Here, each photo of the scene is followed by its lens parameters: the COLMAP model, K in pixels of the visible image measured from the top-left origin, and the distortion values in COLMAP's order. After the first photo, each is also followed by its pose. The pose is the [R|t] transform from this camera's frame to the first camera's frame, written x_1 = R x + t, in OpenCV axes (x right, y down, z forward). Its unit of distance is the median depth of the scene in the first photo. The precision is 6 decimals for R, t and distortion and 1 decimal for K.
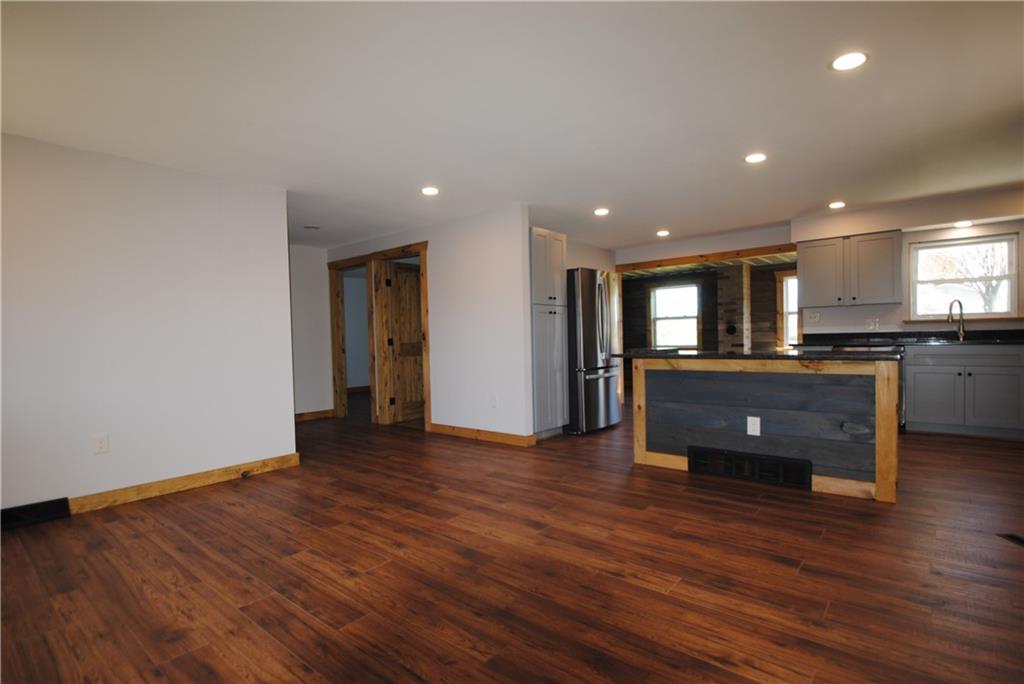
lens RADIAL K [[501.7, 0, 509.3], [0, 501.7, 348.0], [0, 0, 1]] dist [-0.007278, -0.002153]
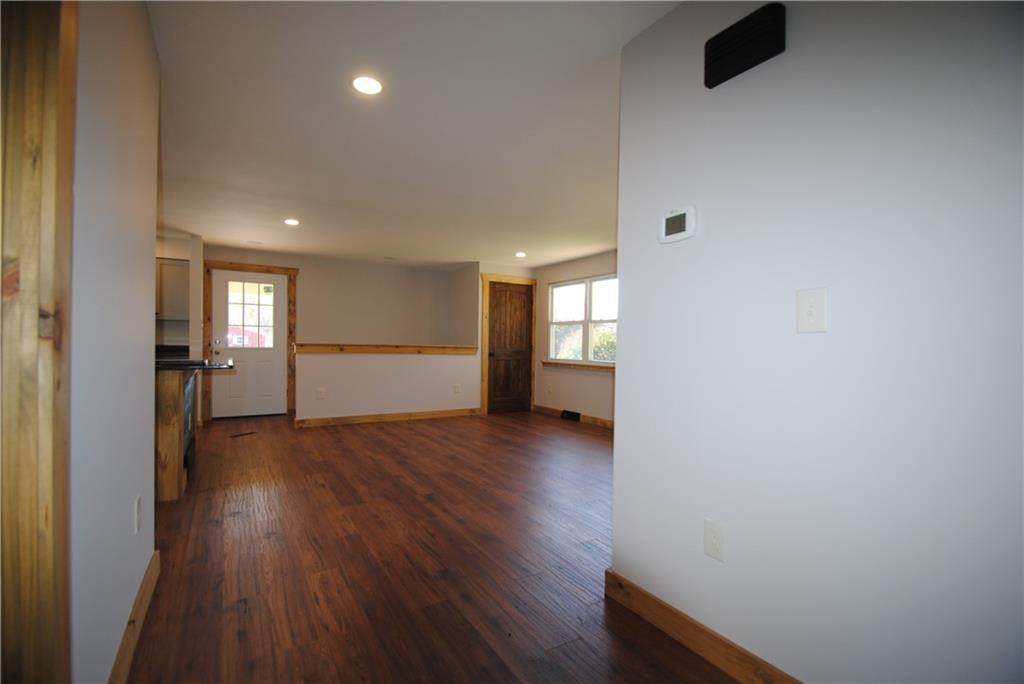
lens RADIAL K [[451.4, 0, 506.0], [0, 451.4, 345.2], [0, 0, 1]] dist [0.009997, 0.000171]
pose [[-0.947157, 0.009893, 0.320617, -0.647919], [0.013284, 0.999877, 0.008391, -0.028564], [-0.320495, 0.012207, -0.947172, 1.996913]]
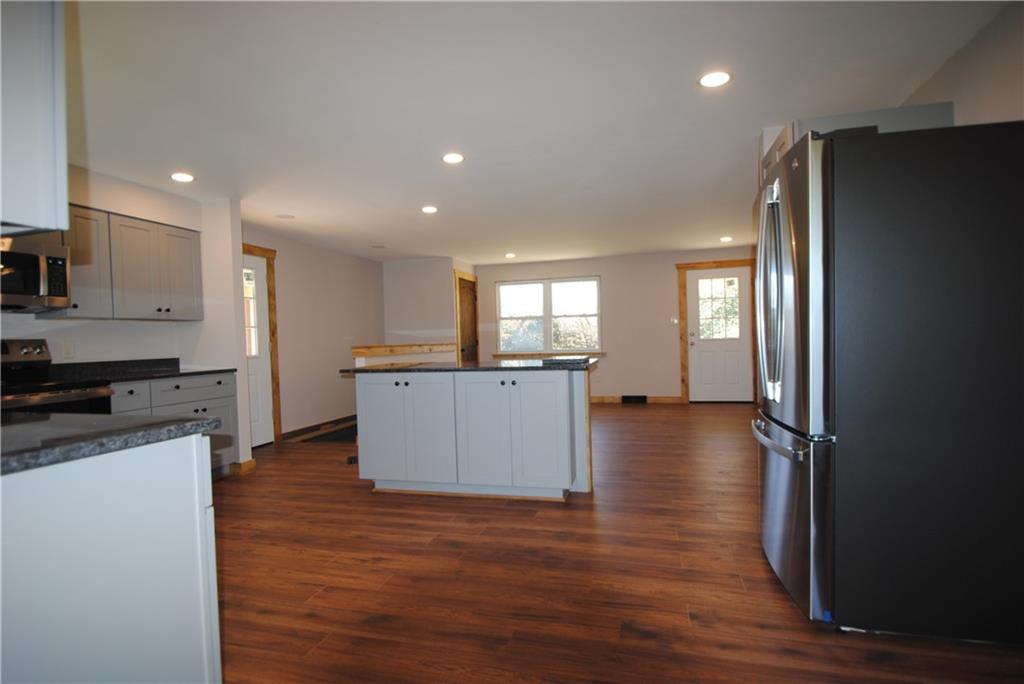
lens RADIAL K [[501.7, 0, 506.6], [0, 501.7, 344.8], [0, 0, 1]] dist [-0.007278, -0.002153]
pose [[-0.908409, 0.056975, -0.414183, 0.979797], [0.045126, 0.998245, 0.038346, -0.077315], [0.415641, 0.016144, -0.909385, 2.271257]]
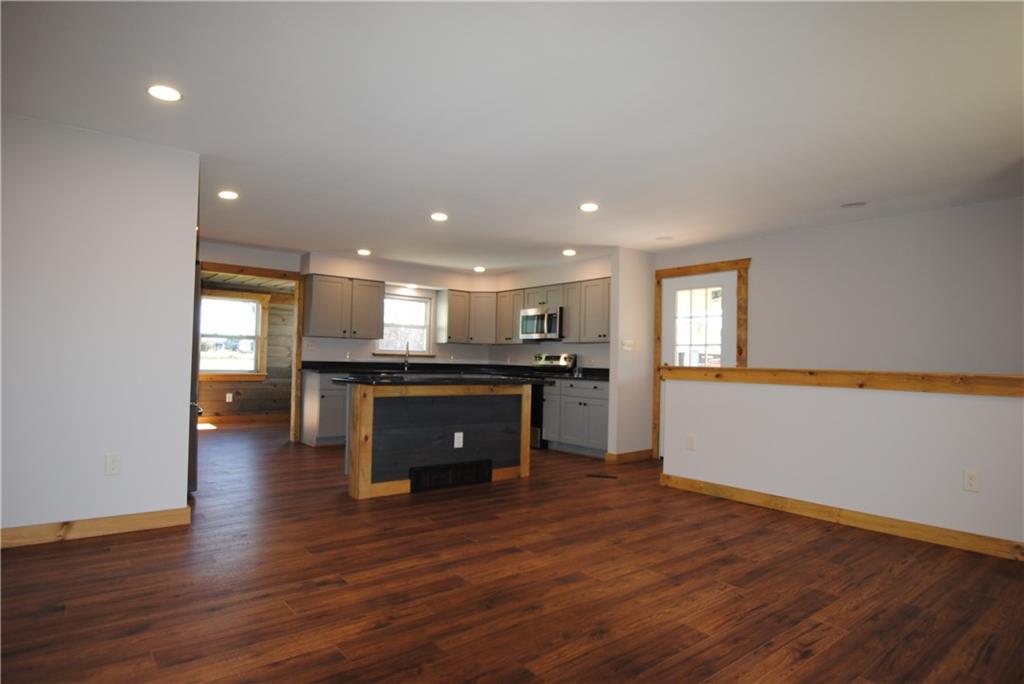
lens RADIAL K [[575.8, 0, 509.5], [0, 575.8, 347.6], [0, 0, 1]] dist [-0.019357, -0.001073]
pose [[0.185541, 0.051618, 0.981280, -0.972911], [-0.008501, 0.998666, -0.050925, 0.002507], [-0.982600, 0.001107, 0.185733, 0.693778]]
